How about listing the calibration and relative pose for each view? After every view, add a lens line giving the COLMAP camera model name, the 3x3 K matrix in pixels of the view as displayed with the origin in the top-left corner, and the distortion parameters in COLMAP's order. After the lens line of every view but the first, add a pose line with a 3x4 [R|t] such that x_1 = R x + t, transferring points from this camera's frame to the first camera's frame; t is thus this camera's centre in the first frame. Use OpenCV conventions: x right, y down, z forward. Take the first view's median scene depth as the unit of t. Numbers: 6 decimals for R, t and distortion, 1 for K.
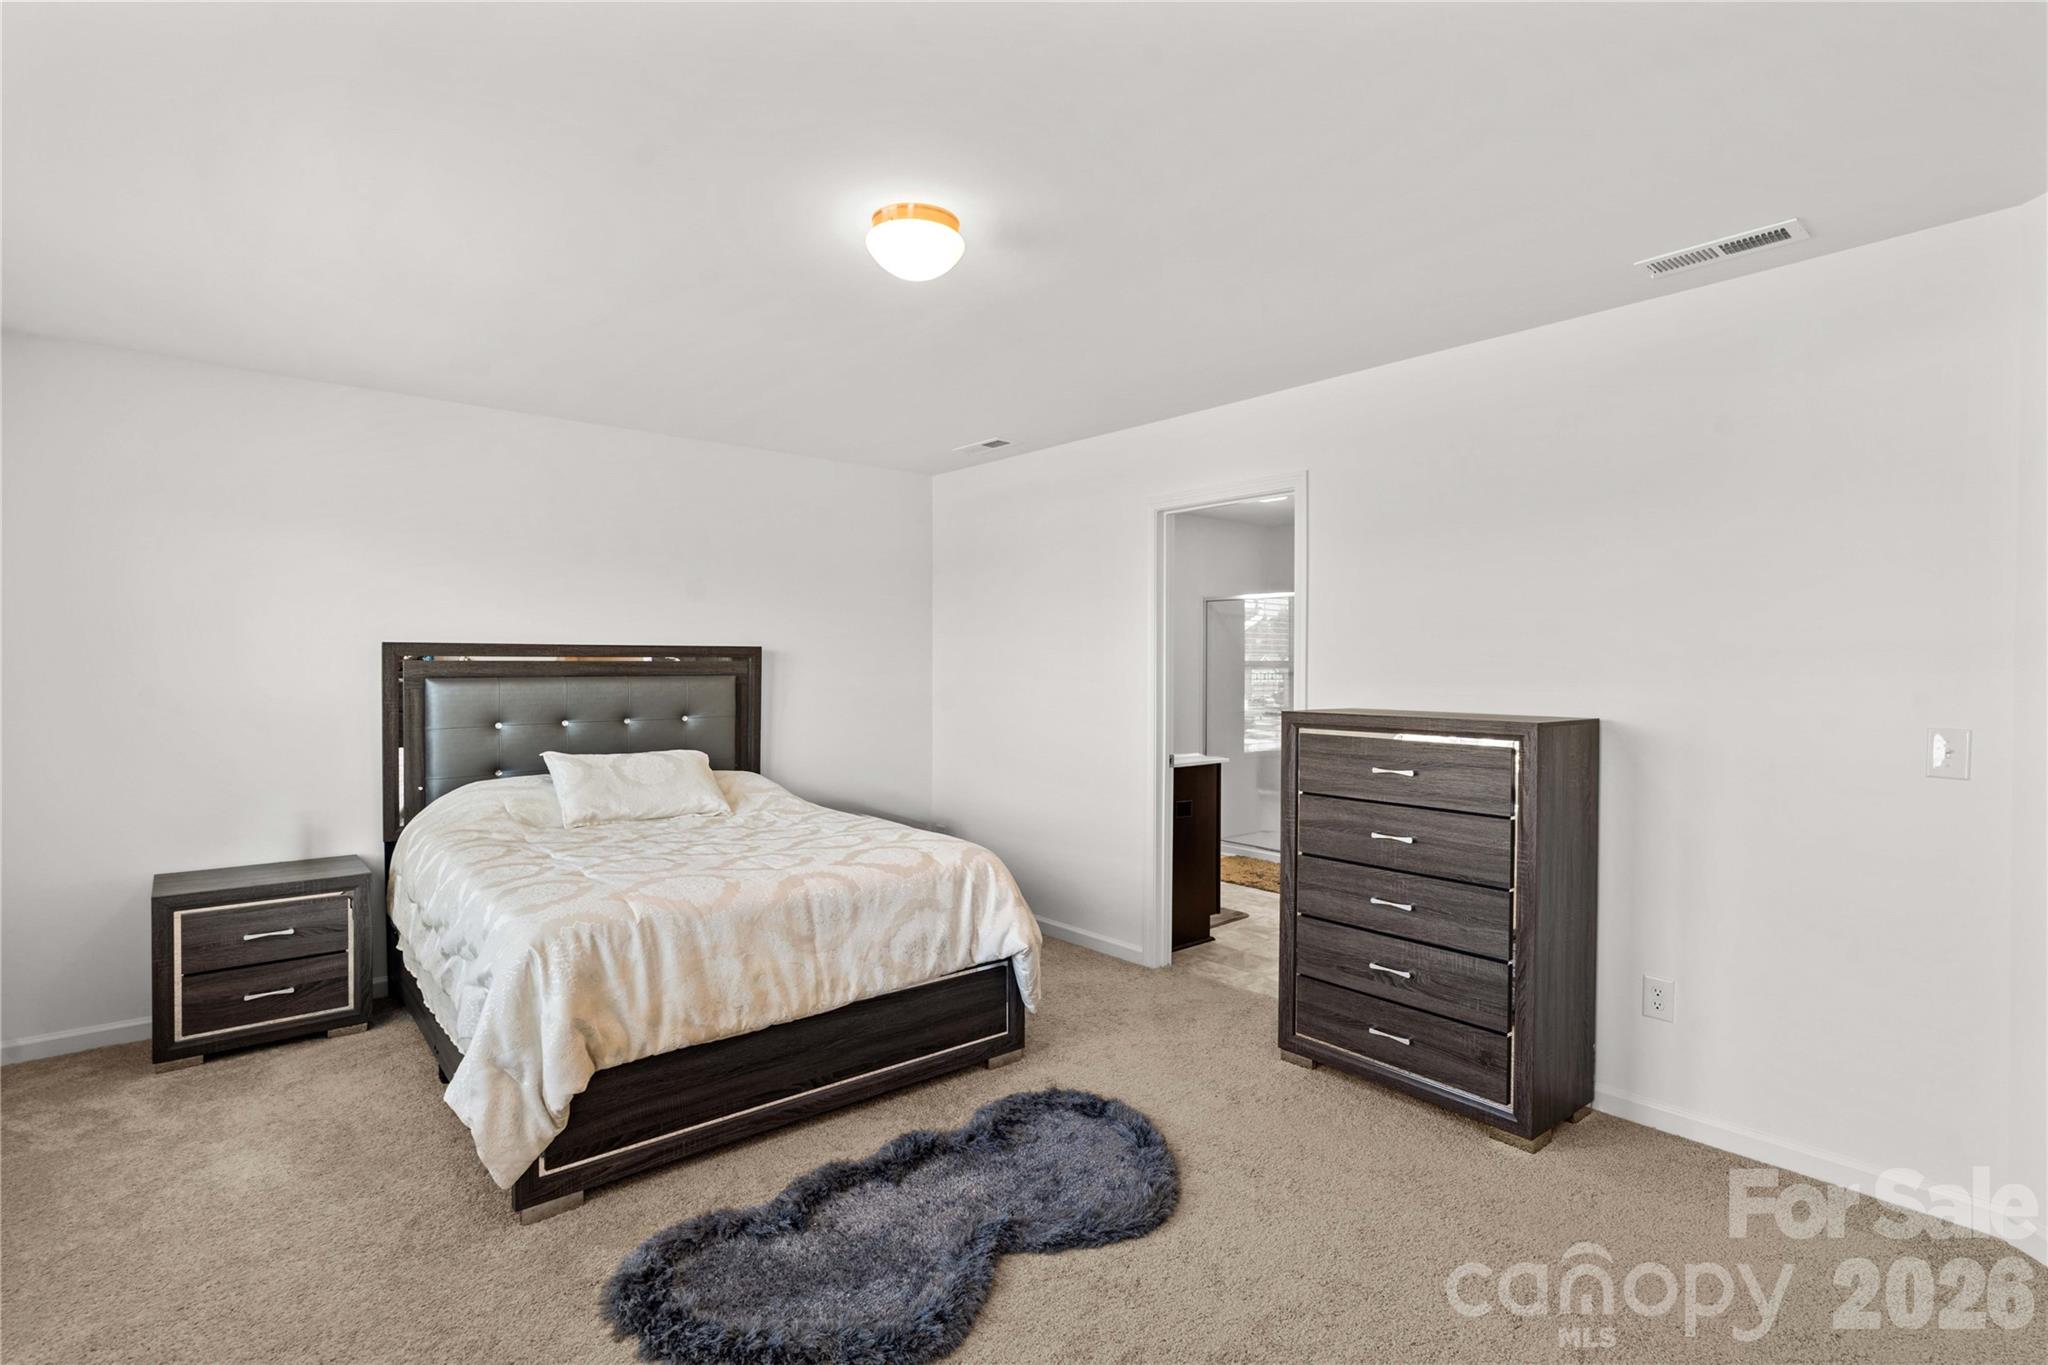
lens RADIAL K [[1009.9, 0, 1025.7], [0, 1009.9, 675.2], [0, 0, 1]] dist [0.001082, 0.000041]
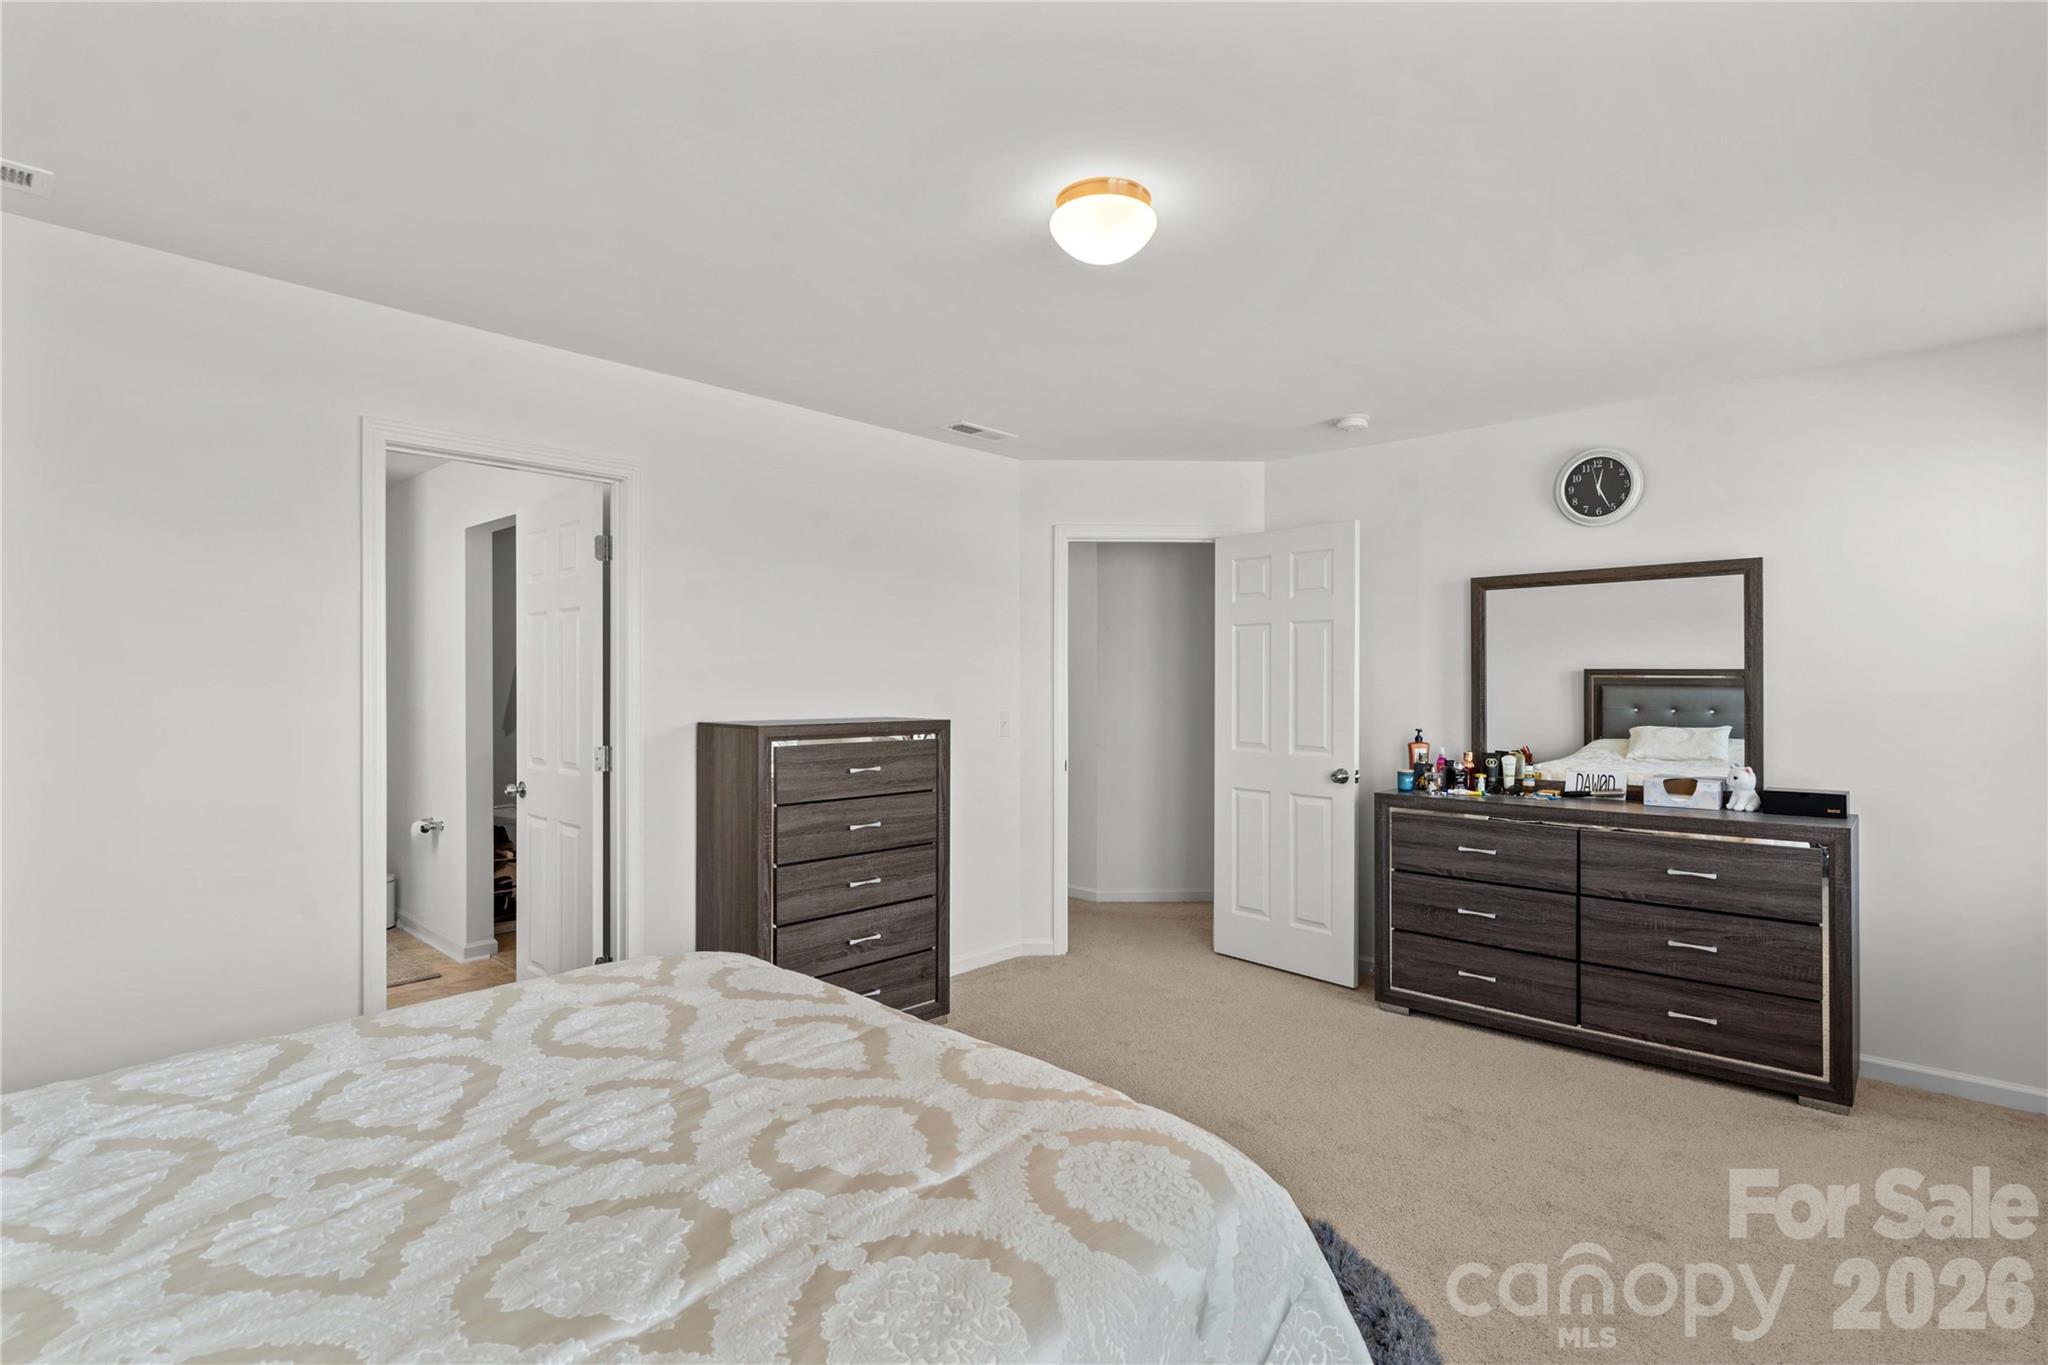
lens RADIAL K [[1009.9, 0, 1025.2], [0, 1009.9, 684.1], [0, 0, 1]] dist [0.001082, 0.000041]
pose [[-0.135247, -0.004976, 0.990799, -0.854609], [0.008079, 0.999949, 0.006124, -0.010253], [-0.990779, 0.008833, -0.135200, 1.004134]]
